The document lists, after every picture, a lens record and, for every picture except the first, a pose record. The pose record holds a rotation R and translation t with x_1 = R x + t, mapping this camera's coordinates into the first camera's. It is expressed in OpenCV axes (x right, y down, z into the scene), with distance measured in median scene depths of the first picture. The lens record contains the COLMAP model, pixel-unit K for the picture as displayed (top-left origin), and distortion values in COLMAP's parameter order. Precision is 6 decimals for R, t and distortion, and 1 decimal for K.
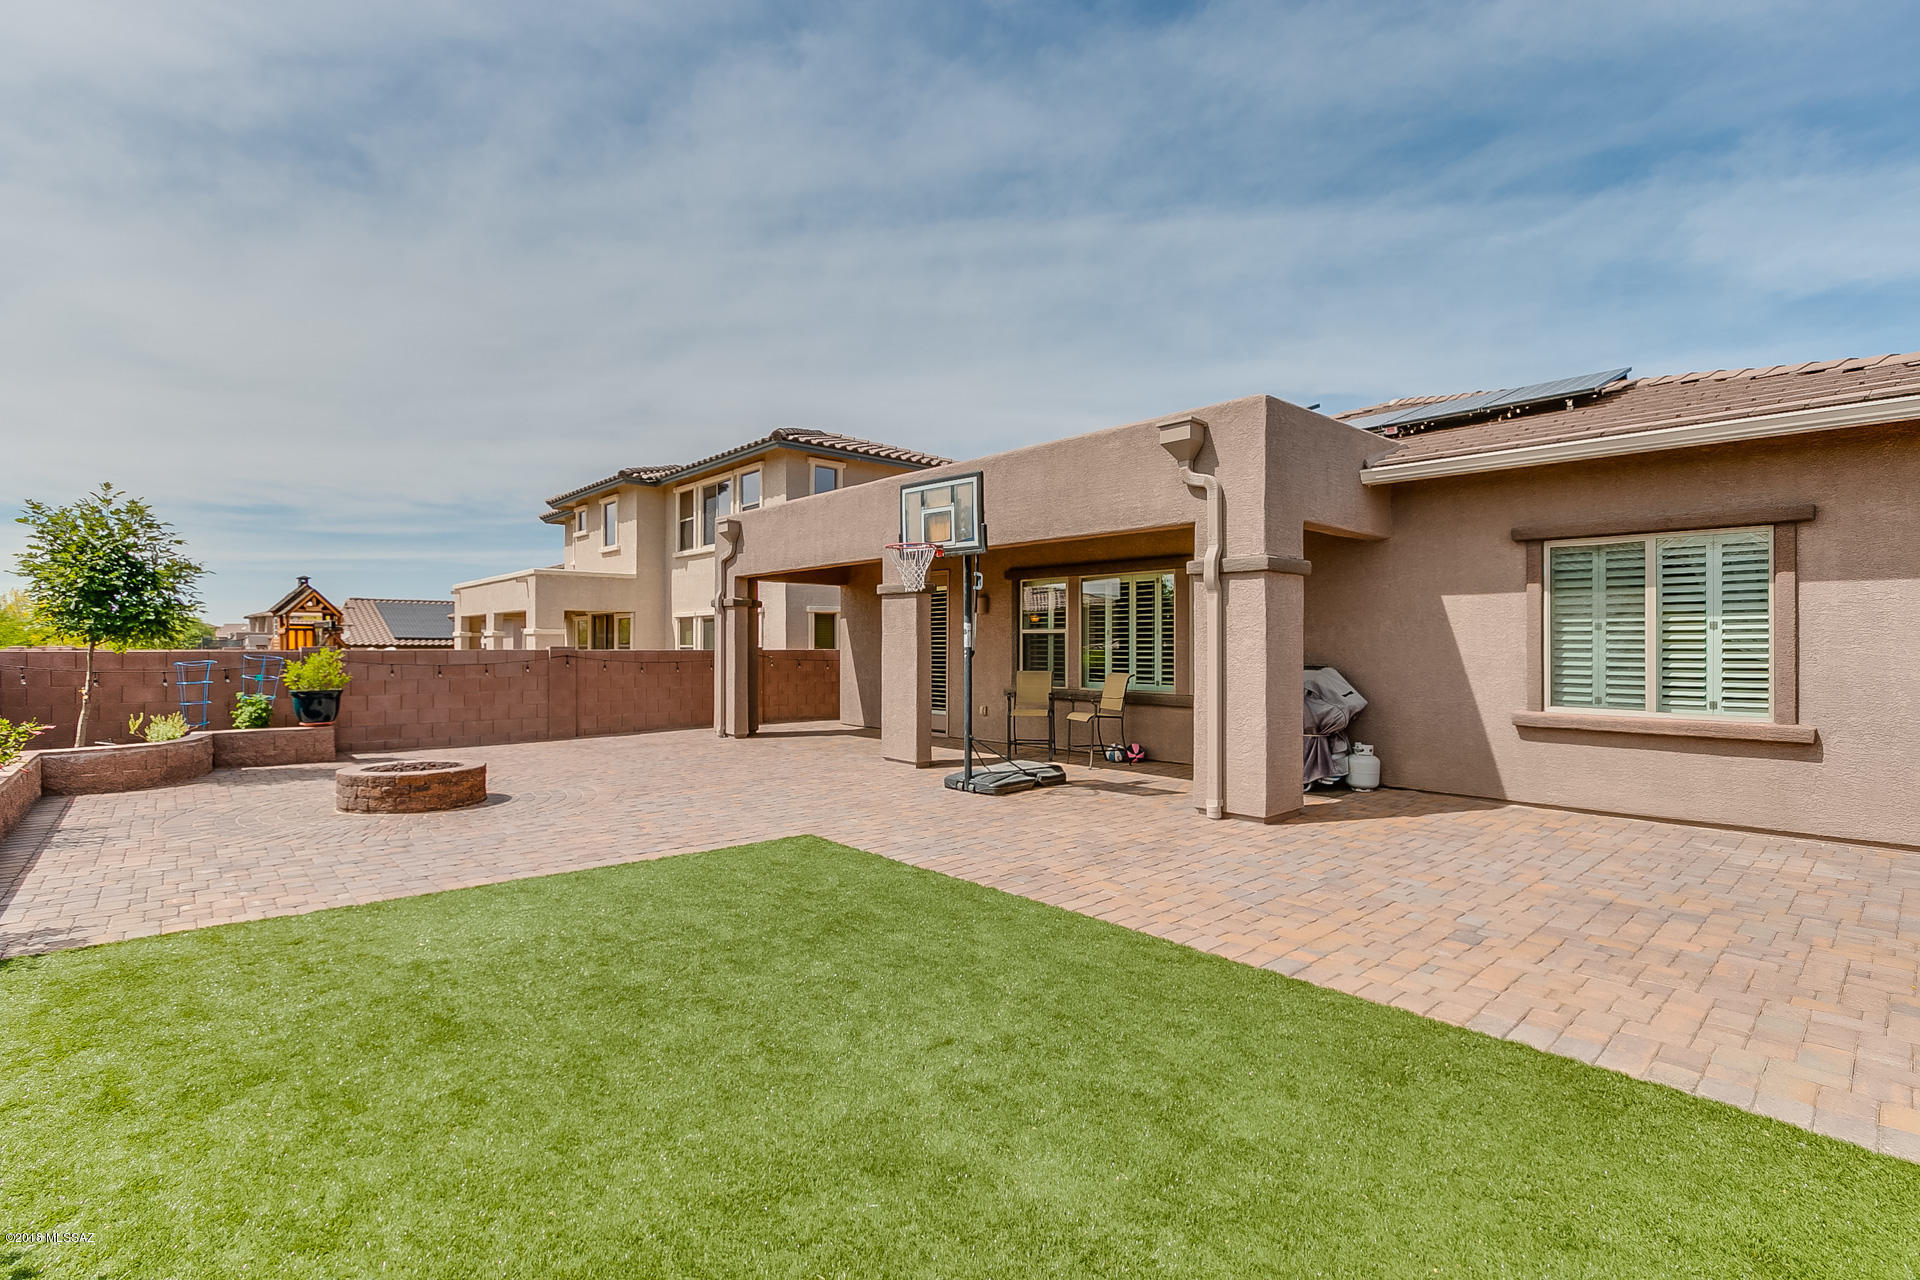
lens RADIAL K [[886.0, 0, 958.8], [0, 886.0, 645.1], [0, 0, 1]] dist [-0.004297, -0.000335]
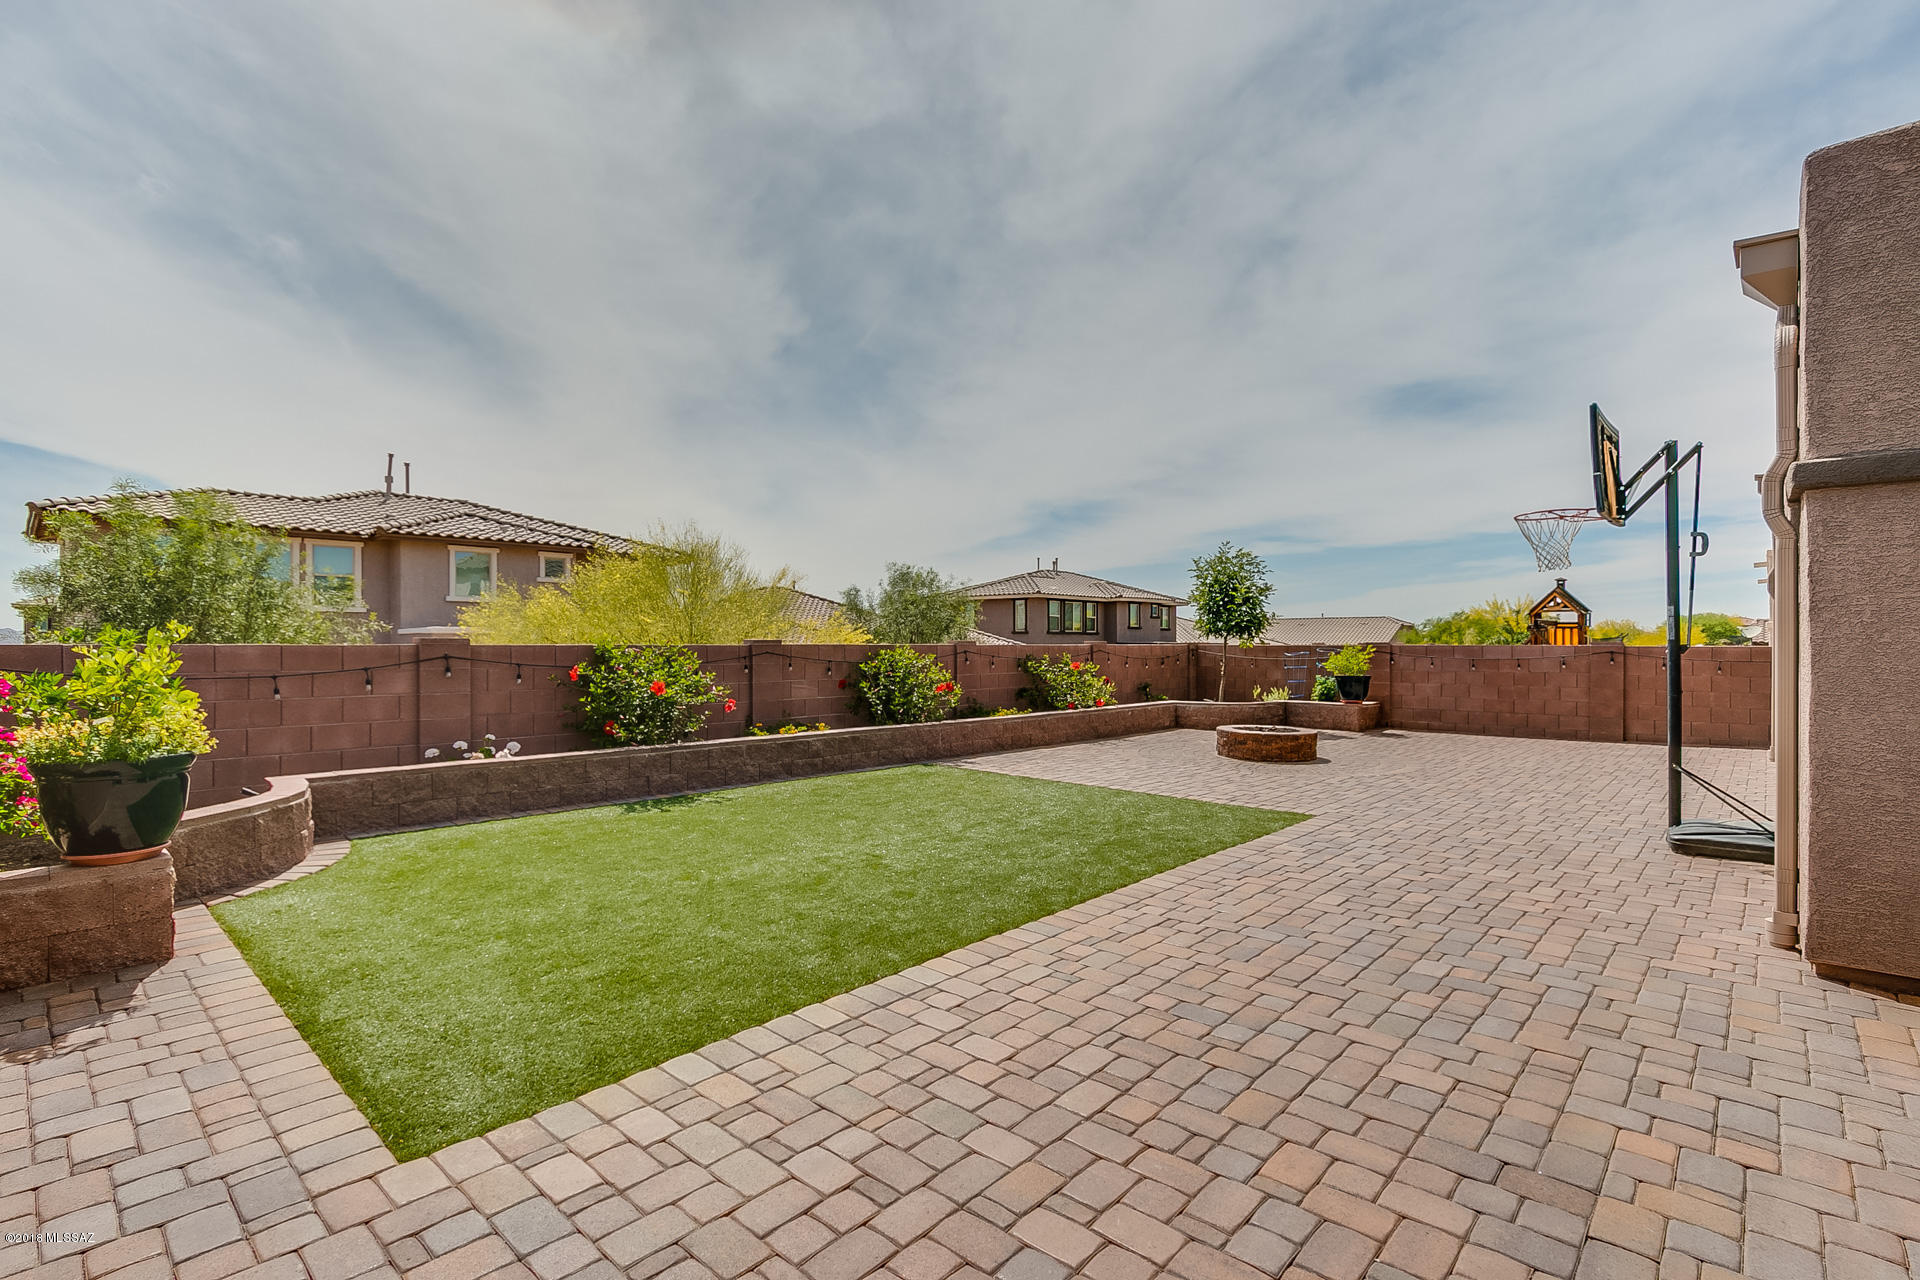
lens RADIAL K [[886.0, 0, 954.8], [0, 886.0, 640.5], [0, 0, 1]] dist [-0.004297, -0.000335]
pose [[0.109870, -0.002583, -0.993943, 0.414090], [-0.001156, 0.999996, -0.002726, 0.003275], [0.993945, 0.001449, 0.109867, 0.224824]]
